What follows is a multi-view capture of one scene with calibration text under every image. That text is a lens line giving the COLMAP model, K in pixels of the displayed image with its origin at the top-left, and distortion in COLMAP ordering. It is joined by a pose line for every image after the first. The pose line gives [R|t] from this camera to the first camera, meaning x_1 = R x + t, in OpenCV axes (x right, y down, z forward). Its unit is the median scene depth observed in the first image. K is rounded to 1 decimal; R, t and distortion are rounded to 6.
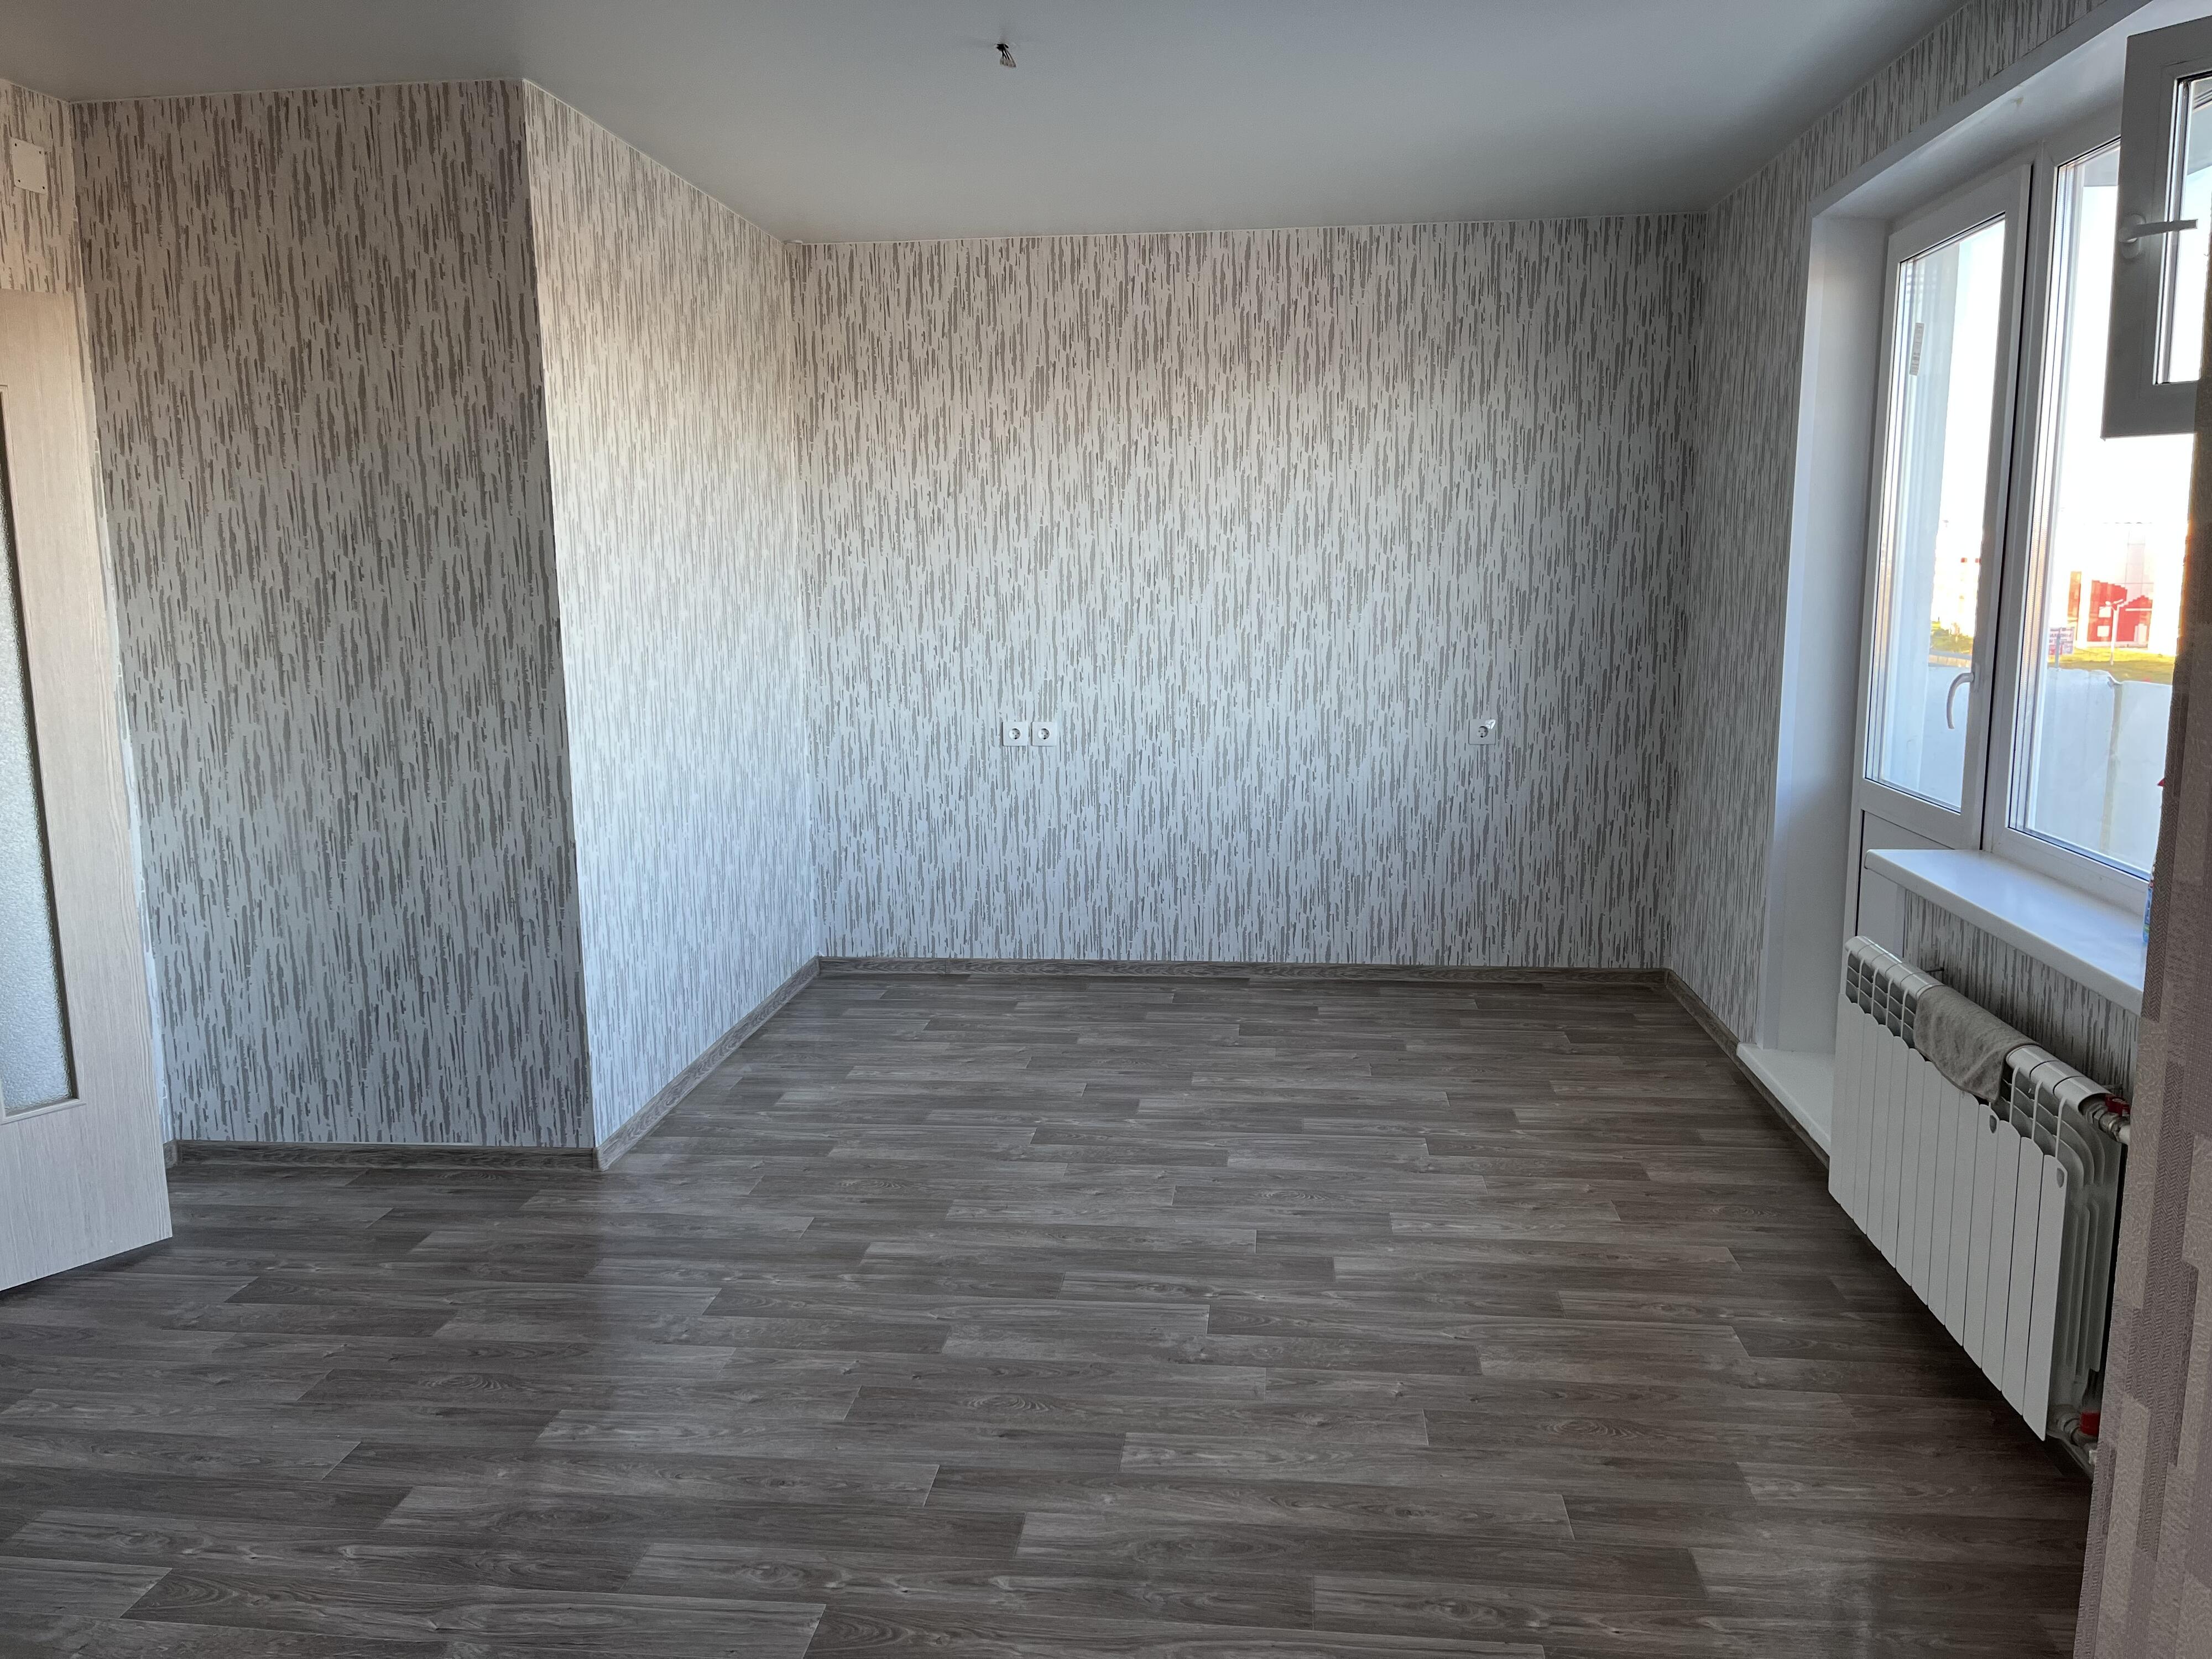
lens RADIAL K [[1667.6, 0, 1108.1], [0, 1667.6, 838.8], [0, 0, 1]] dist [0.042027, -0.050216]
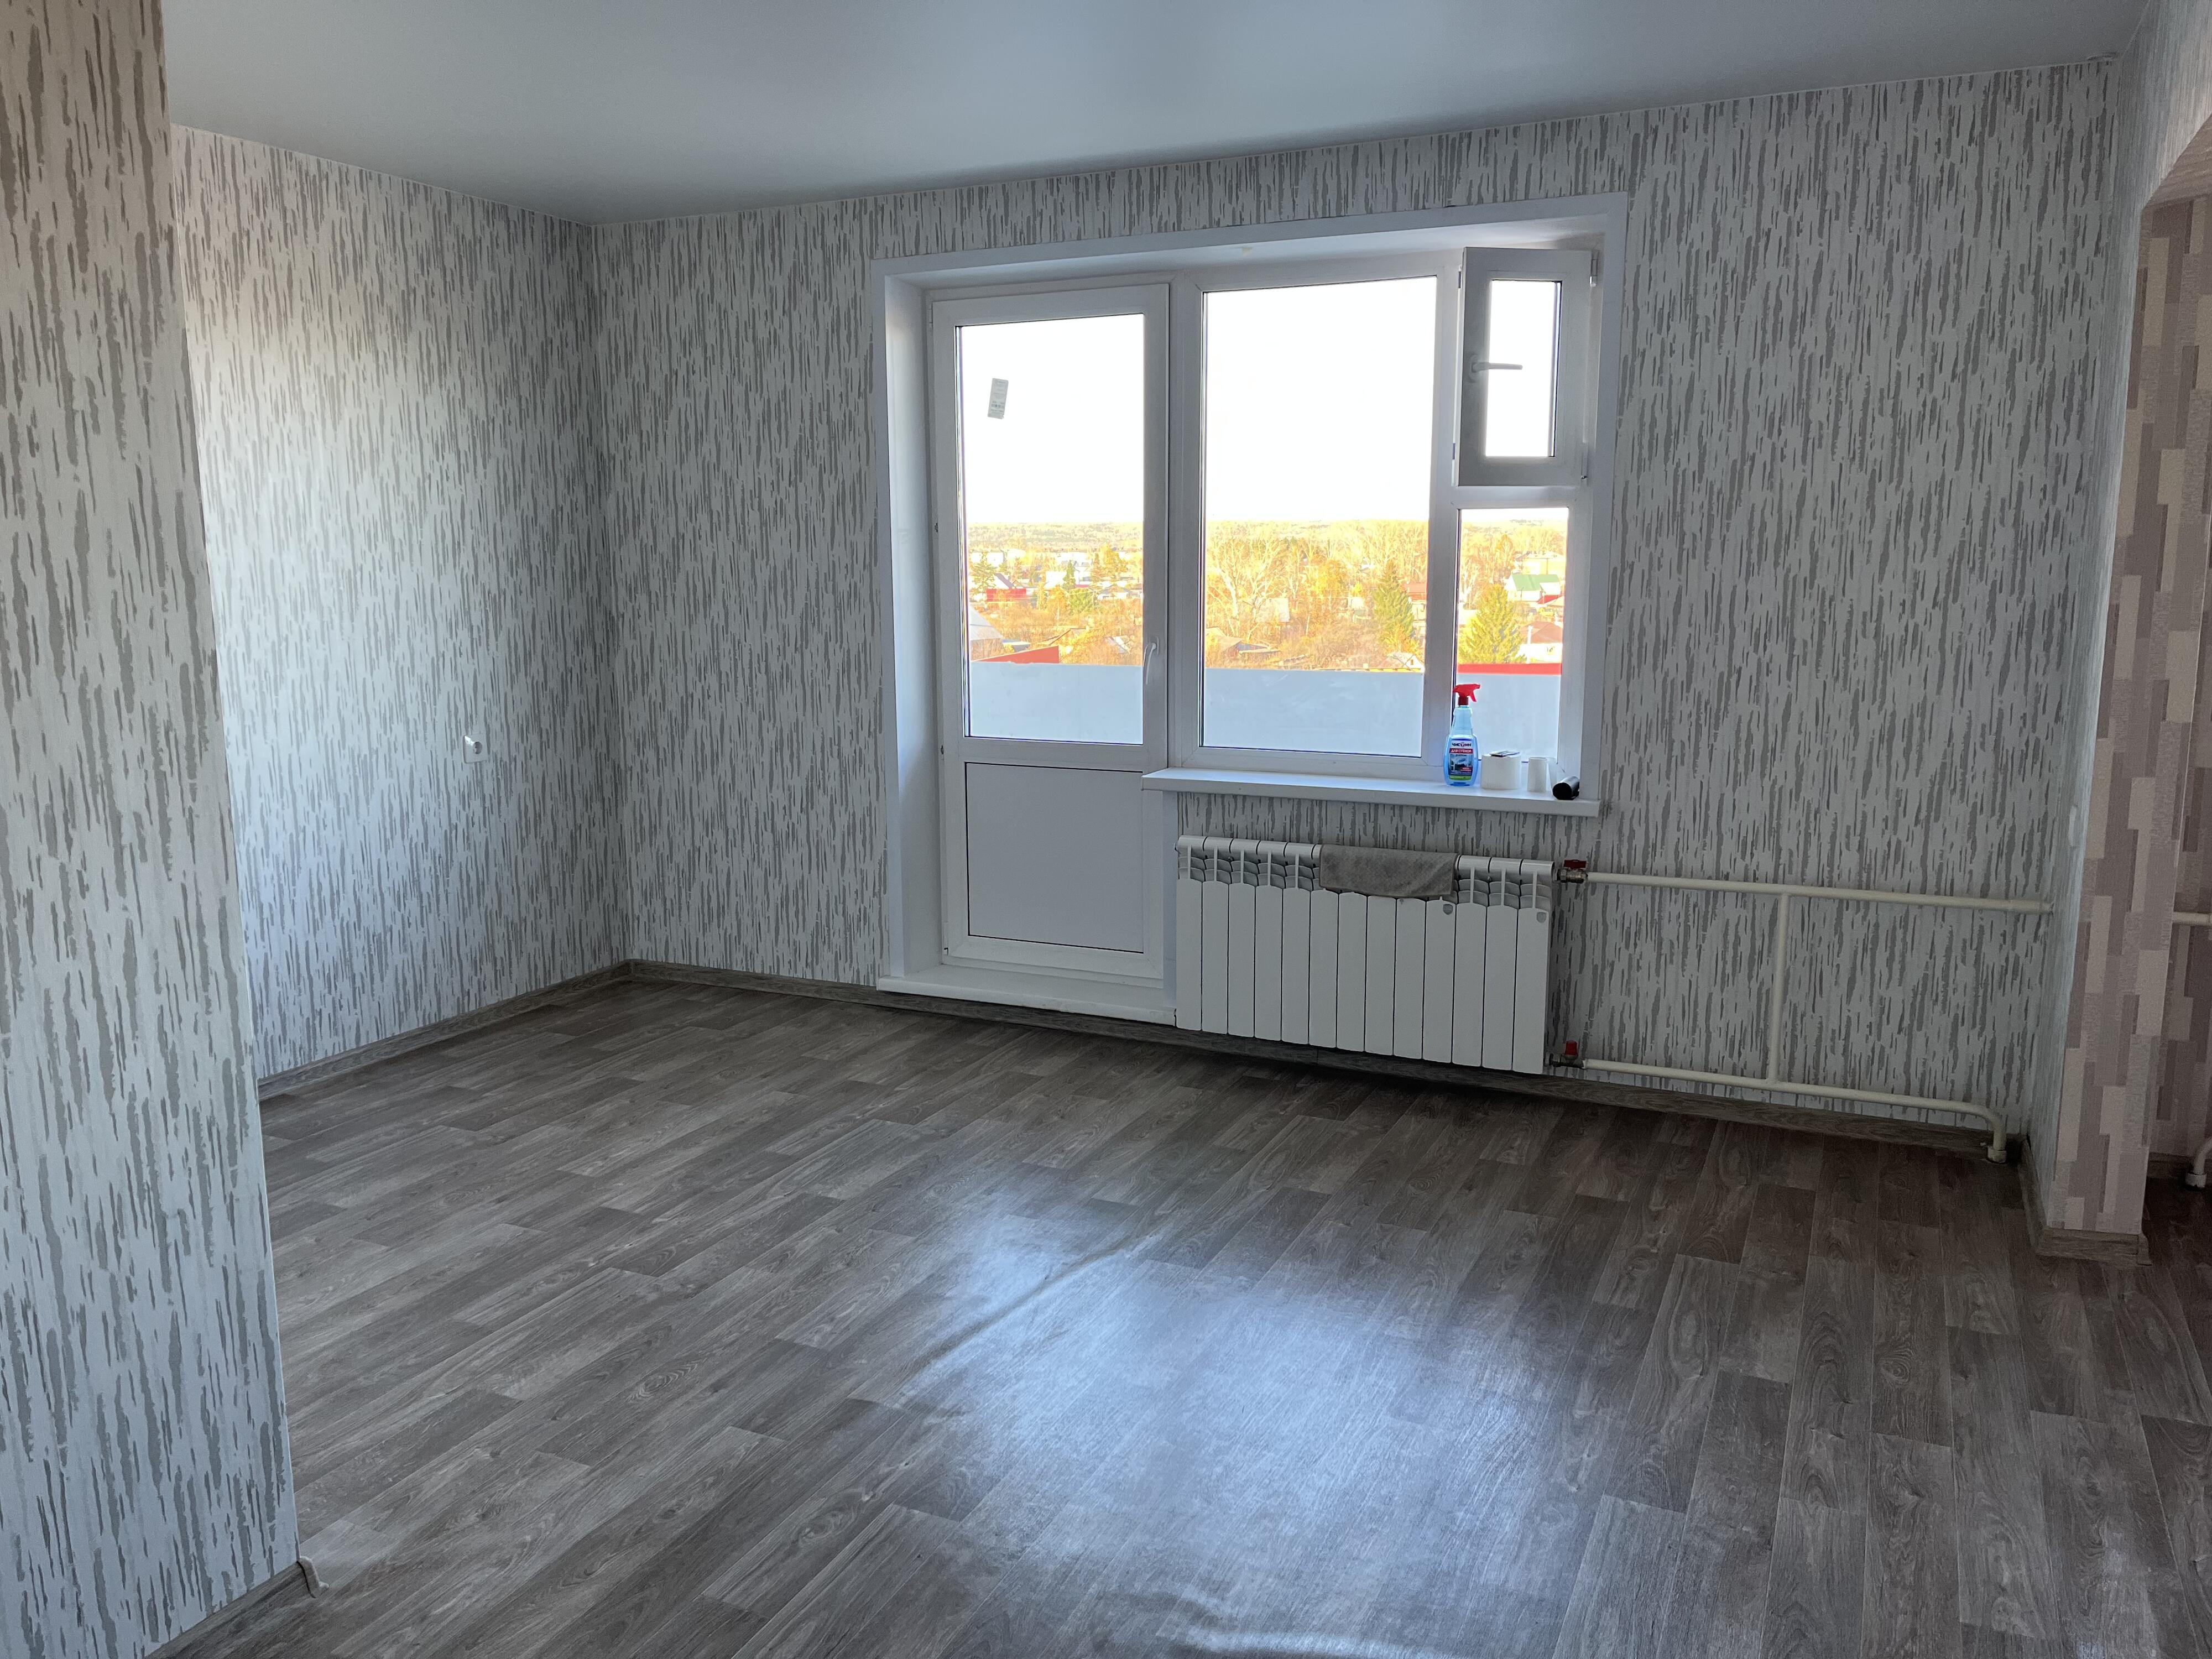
lens RADIAL K [[1667.6, 0, 1111.8], [0, 1667.6, 834.0], [0, 0, 1]] dist [0.042027, -0.050216]
pose [[0.320251, -0.147288, 0.935813, -0.670475], [0.156864, 0.982448, 0.100946, -0.071235], [-0.934255, 0.114468, 0.337734, 0.473368]]
